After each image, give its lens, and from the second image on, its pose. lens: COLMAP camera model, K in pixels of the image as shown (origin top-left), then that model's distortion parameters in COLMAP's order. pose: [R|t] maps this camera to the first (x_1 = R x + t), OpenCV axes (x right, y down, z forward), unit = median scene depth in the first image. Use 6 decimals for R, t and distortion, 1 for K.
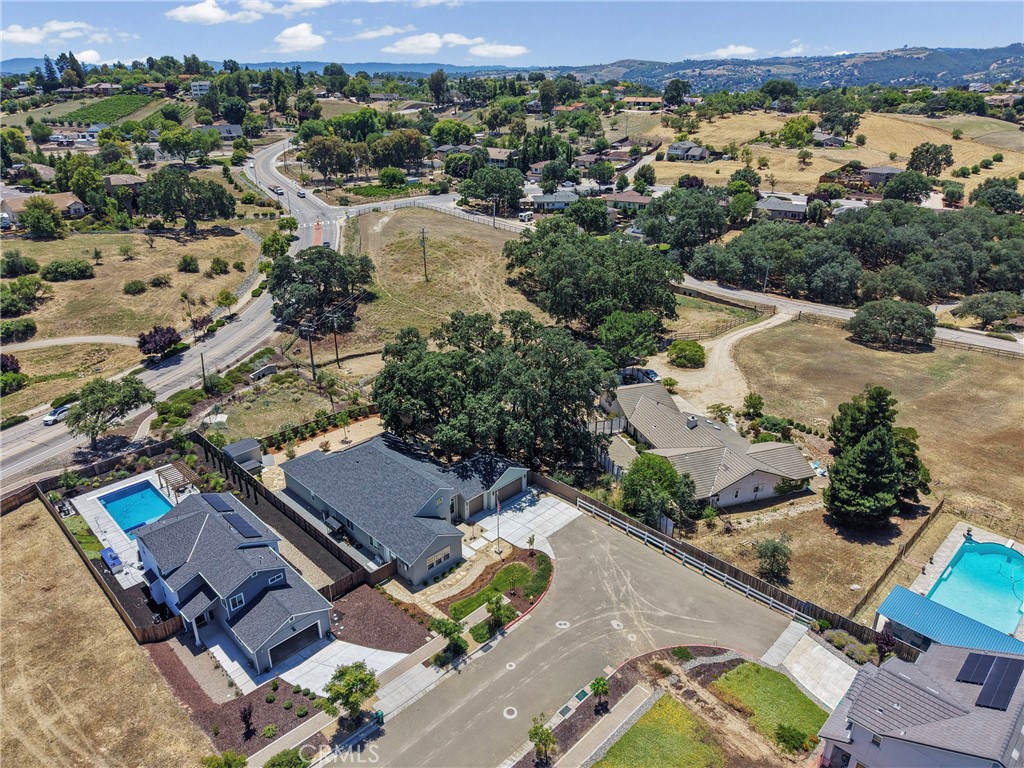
lens RADIAL K [[682.7, 0, 510.0], [0, 682.7, 383.2], [0, 0, 1]] dist [0.050988, -0.055924]
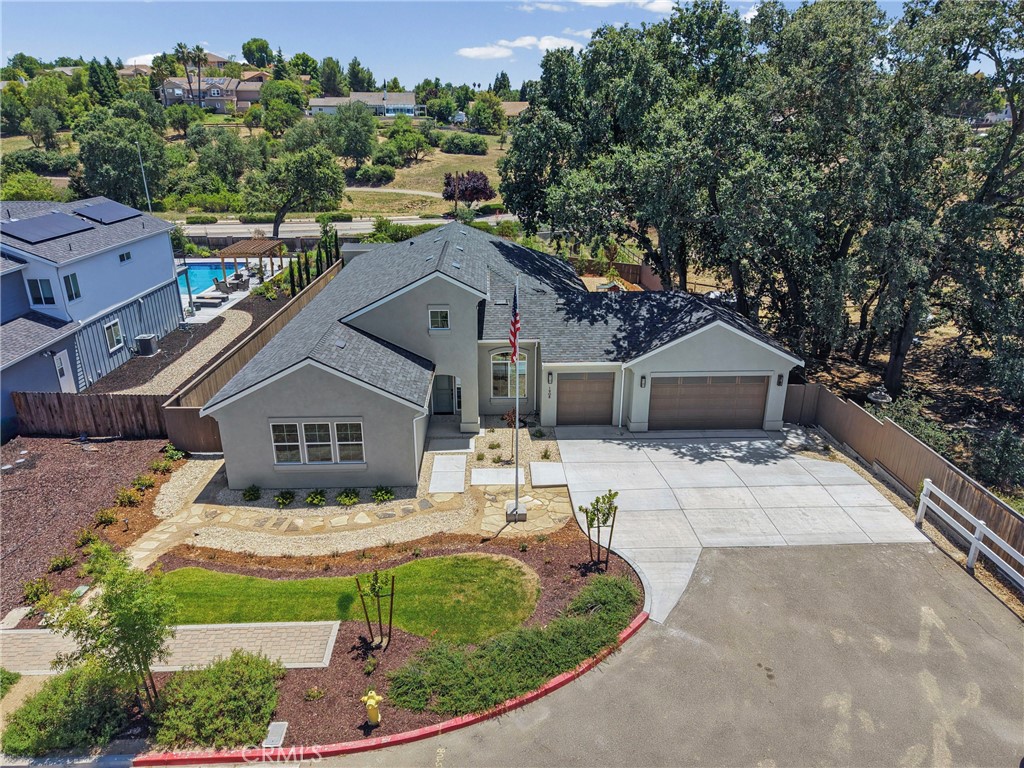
lens RADIAL K [[682.7, 0, 510.0], [0, 682.7, 383.2], [0, 0, 1]] dist [0.050988, -0.055924]
pose [[0.734620, 0.236041, -0.636096, 0.120910], [-0.278455, 0.959826, 0.034586, 0.144906], [0.618706, 0.151717, 0.770834, 0.606095]]
